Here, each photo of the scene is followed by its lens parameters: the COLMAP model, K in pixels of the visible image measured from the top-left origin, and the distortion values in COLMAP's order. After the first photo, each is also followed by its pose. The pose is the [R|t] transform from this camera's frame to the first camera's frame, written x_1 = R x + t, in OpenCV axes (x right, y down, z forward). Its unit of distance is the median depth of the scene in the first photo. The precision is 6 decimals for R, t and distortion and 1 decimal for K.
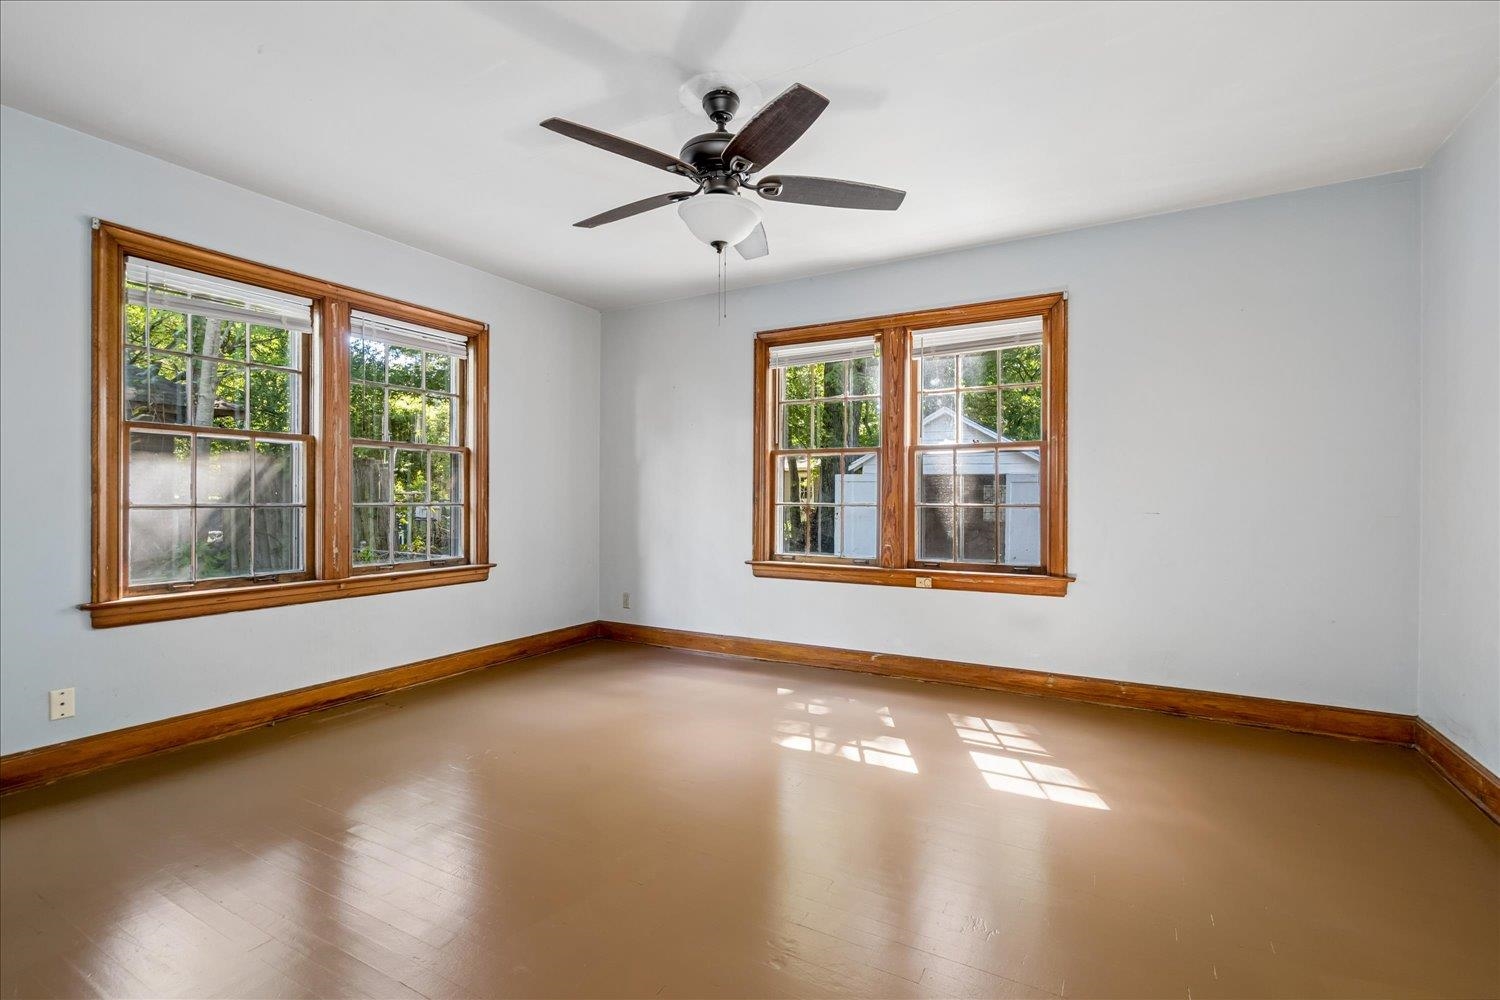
lens RADIAL K [[678.3, 0, 747.9], [0, 678.3, 493.3], [0, 0, 1]] dist [-0.003670, 0.000491]
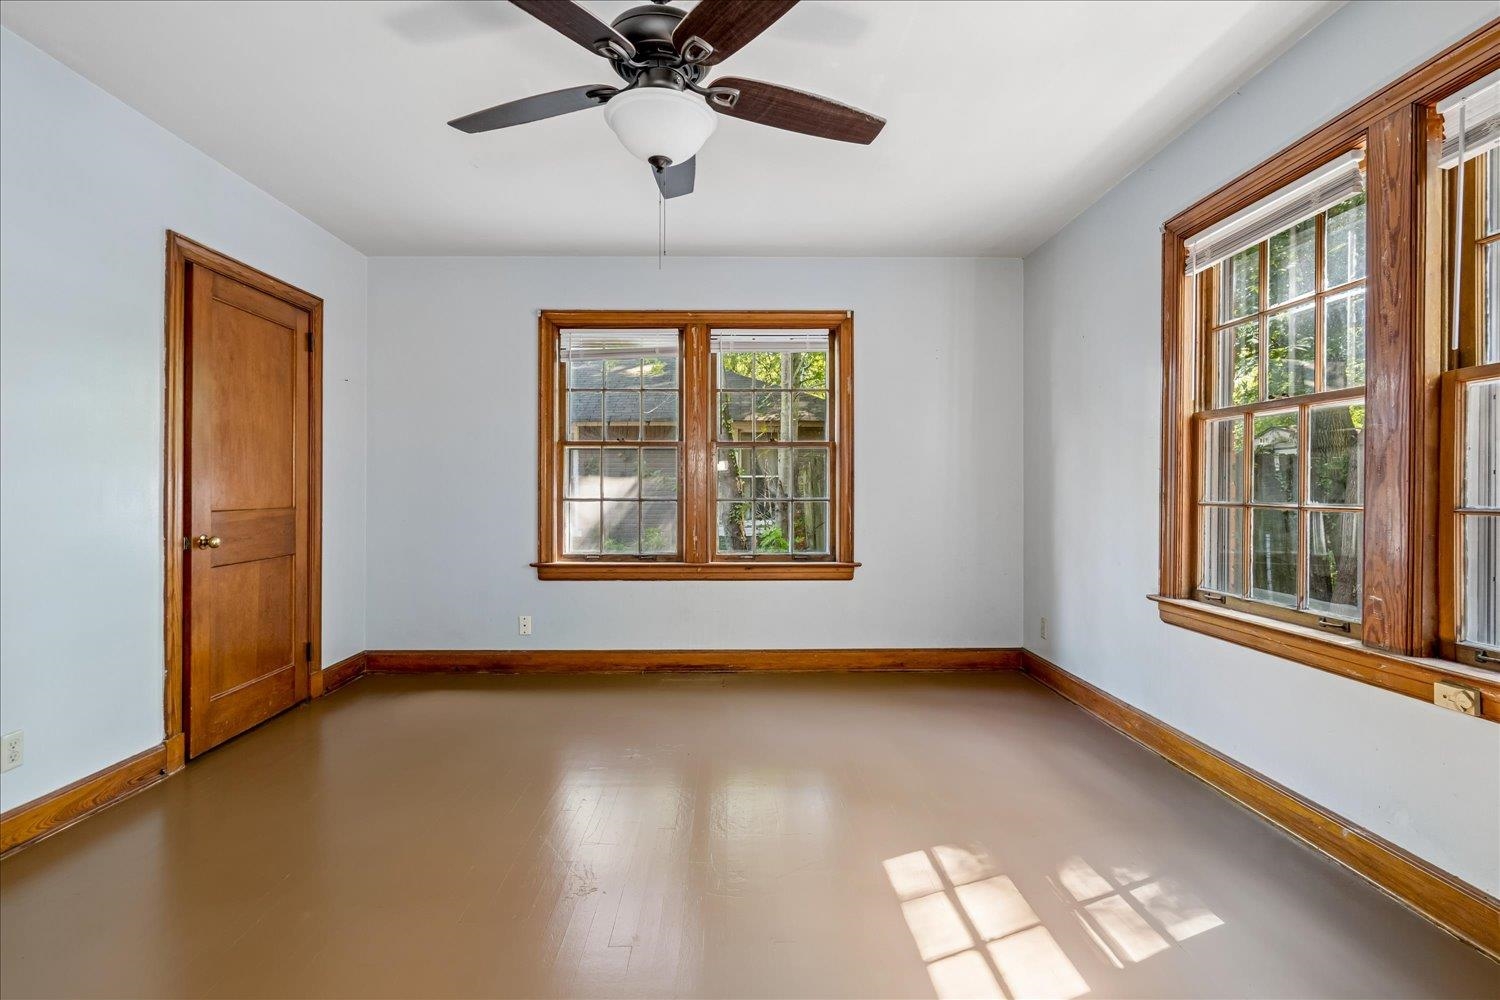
lens RADIAL K [[685.5, 0, 746.0], [0, 685.5, 486.9], [0, 0, 1]] dist [-0.002564, -0.000117]
pose [[0.508009, -0.008048, -0.861314, 0.385795], [0.007268, 0.999961, -0.005057, 0.001644], [0.861321, -0.003690, 0.508047, 0.400135]]
